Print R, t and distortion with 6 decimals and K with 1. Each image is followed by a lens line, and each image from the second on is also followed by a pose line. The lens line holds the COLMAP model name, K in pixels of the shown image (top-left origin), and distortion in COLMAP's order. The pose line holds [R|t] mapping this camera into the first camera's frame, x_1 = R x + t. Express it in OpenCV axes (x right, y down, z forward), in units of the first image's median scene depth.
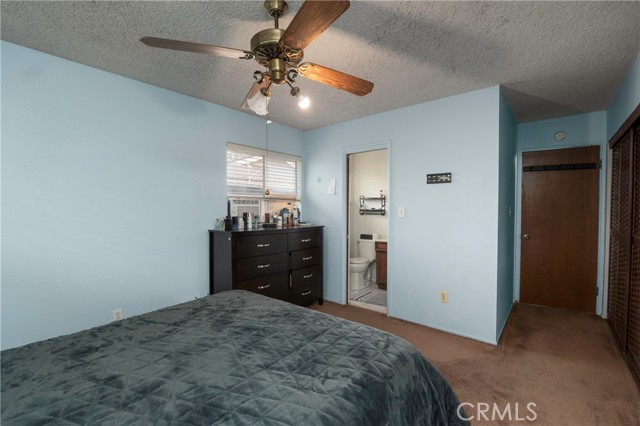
lens RADIAL K [[265.6, 0, 319.3], [0, 265.6, 213.4], [0, 0, 1]] dist [-0.010018, 0.000048]
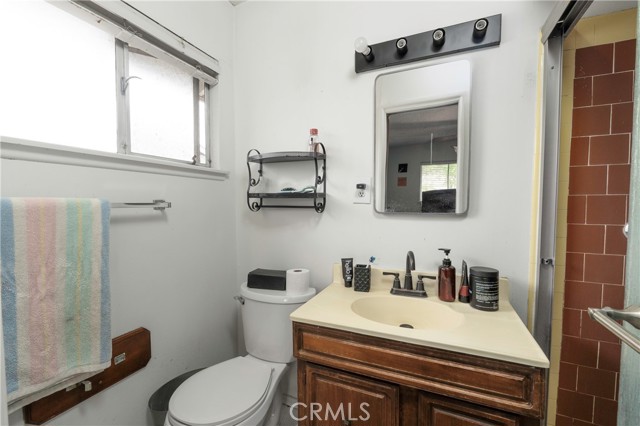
lens RADIAL K [[265.6, 0, 322.0], [0, 265.6, 211.7], [0, 0, 1]] dist [-0.010018, 0.000048]
pose [[0.955188, -0.010613, 0.295811, 0.146728], [0.003435, 0.999687, 0.024775, 0.000393], [-0.295981, -0.022648, 0.954925, 0.681935]]
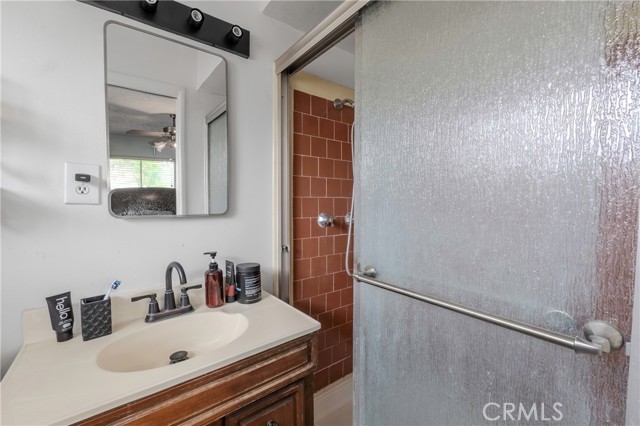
lens RADIAL K [[265.6, 0, 320.0], [0, 265.6, 212.6], [0, 0, 1]] dist [-0.010018, 0.000048]
pose [[0.186665, -0.036466, 0.981747, 0.121190], [0.009752, 0.999330, 0.035265, -0.000211], [-0.982375, 0.002991, 0.186896, 0.747008]]
